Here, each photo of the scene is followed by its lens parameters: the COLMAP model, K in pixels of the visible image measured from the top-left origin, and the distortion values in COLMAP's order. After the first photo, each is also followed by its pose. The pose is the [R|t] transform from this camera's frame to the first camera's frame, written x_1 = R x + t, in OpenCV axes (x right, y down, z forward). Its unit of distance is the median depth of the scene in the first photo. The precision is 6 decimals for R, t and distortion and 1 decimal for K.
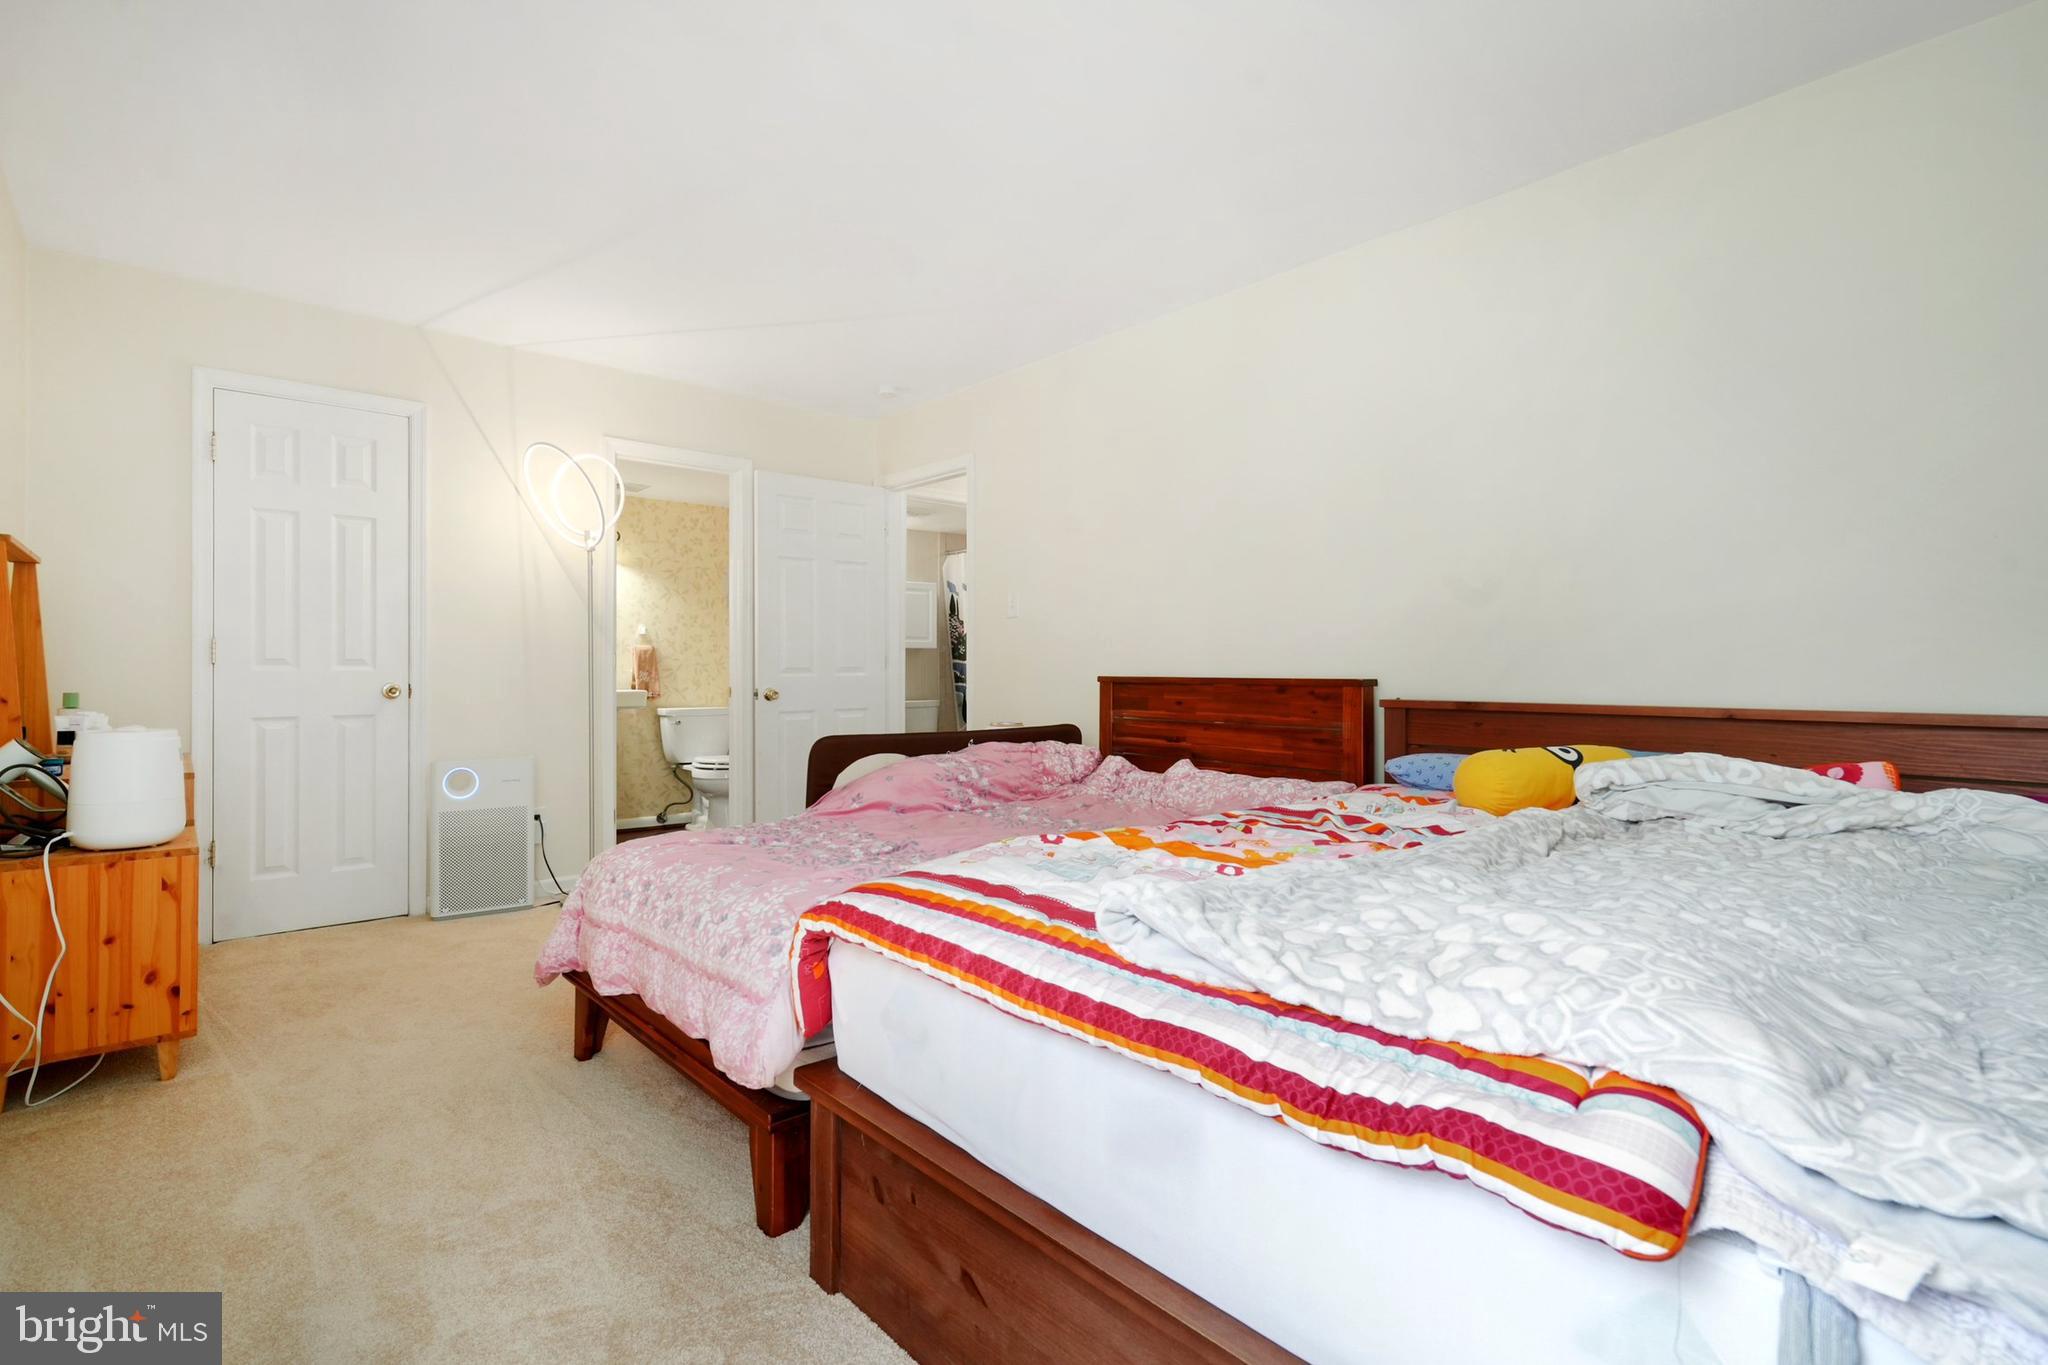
lens RADIAL K [[941.3, 0, 1023.3], [0, 941.3, 676.1], [0, 0, 1]] dist [-0.000098, -0.000001]
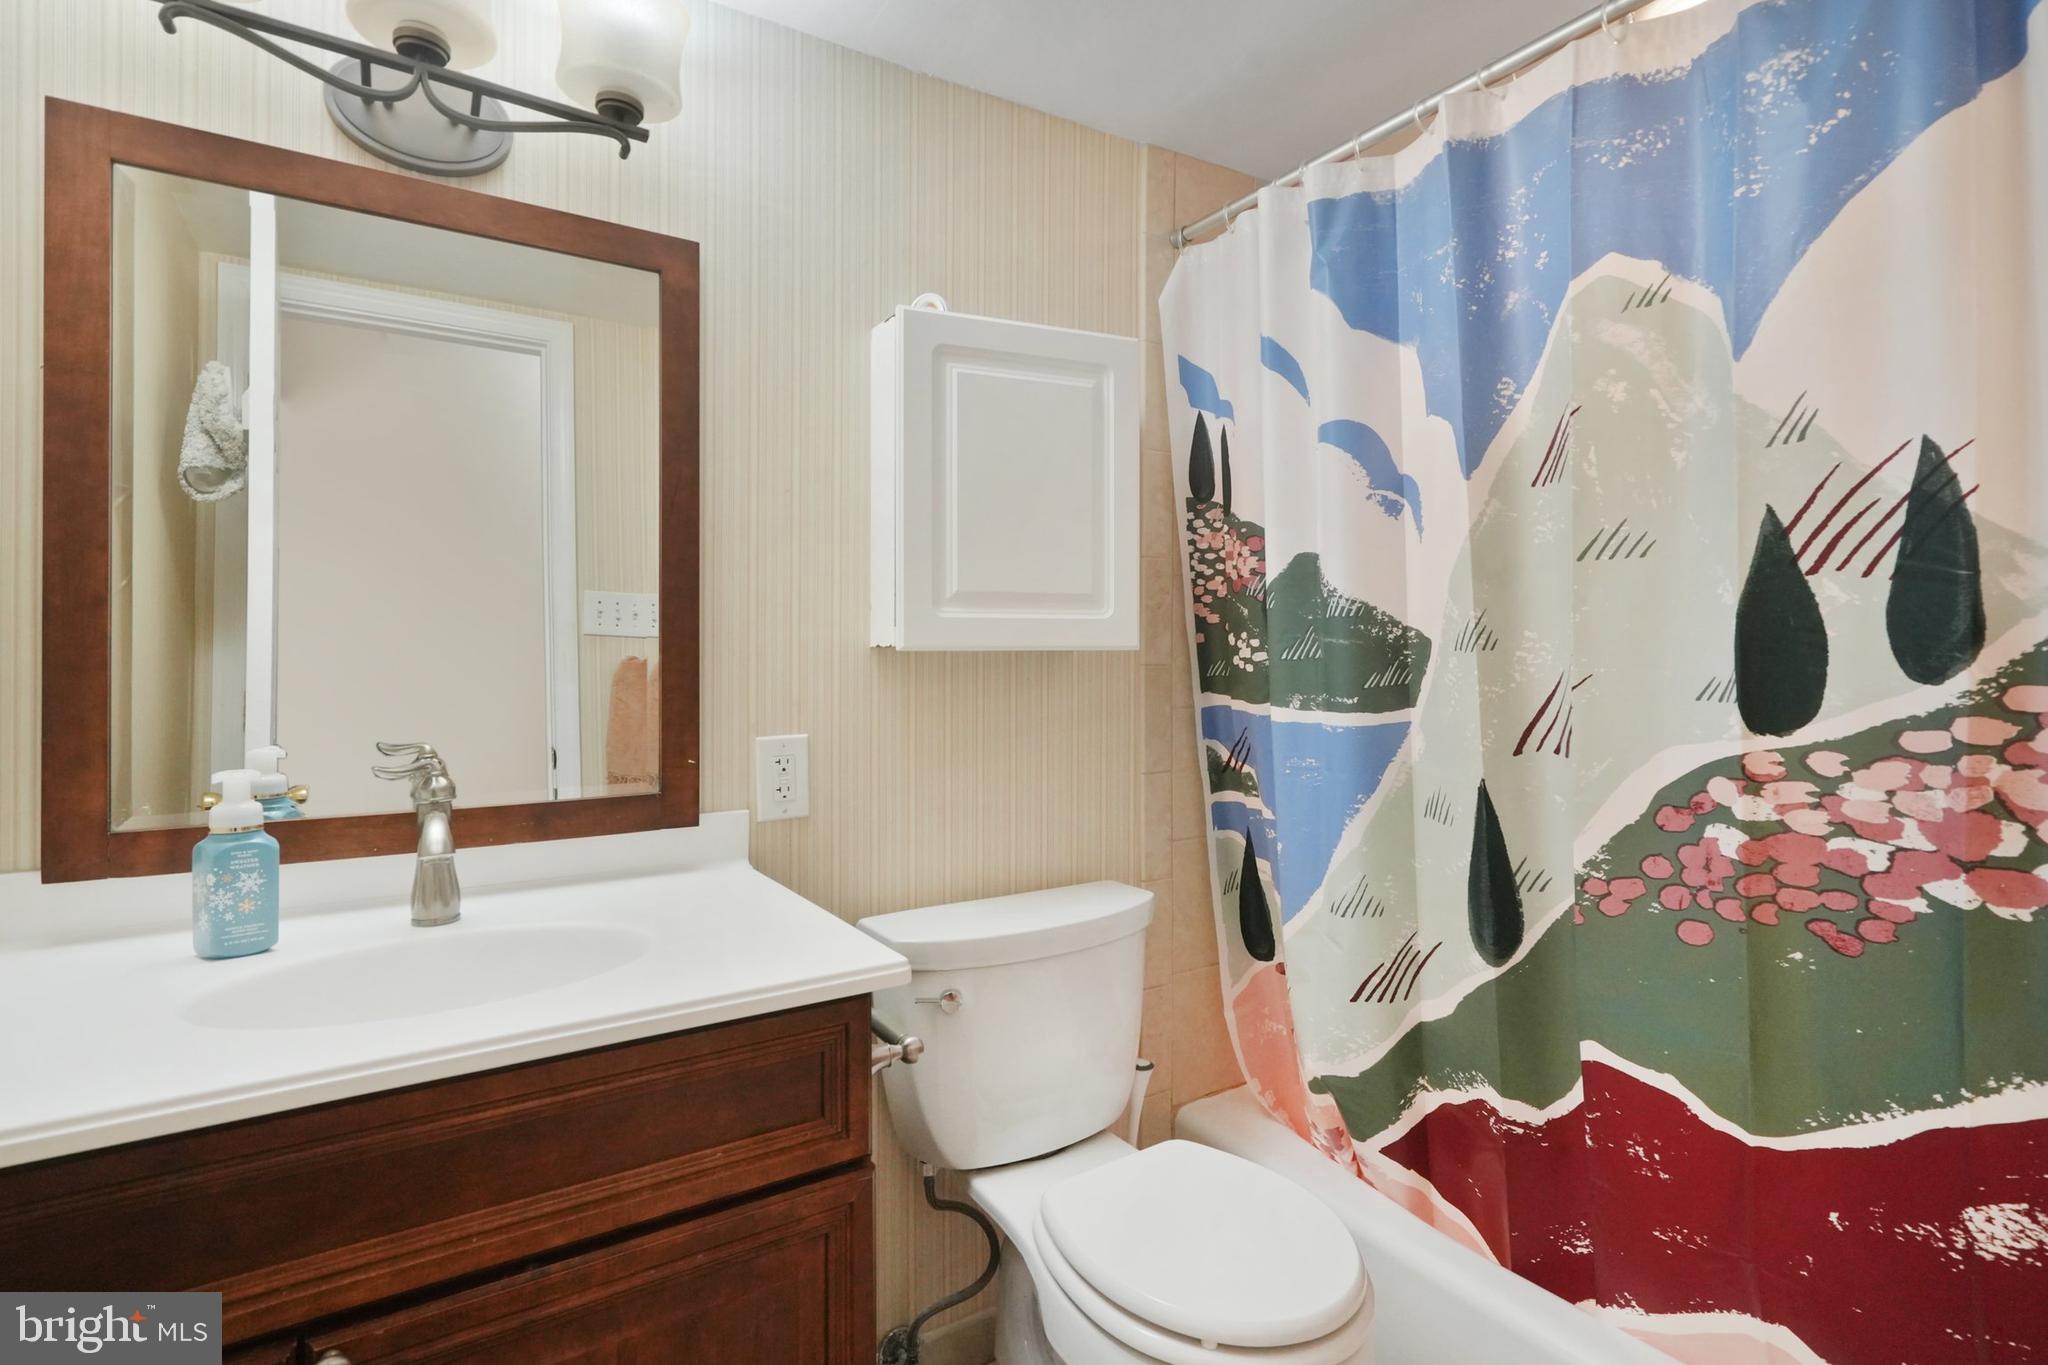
lens RADIAL K [[941.3, 0, 1024.1], [0, 941.3, 676.7], [0, 0, 1]] dist [-0.000098, -0.000001]
pose [[0.984922, -0.007570, -0.172832, -0.078967], [0.006621, 0.999960, -0.006067, -0.021292], [0.172871, 0.004831, 0.984933, 0.763403]]
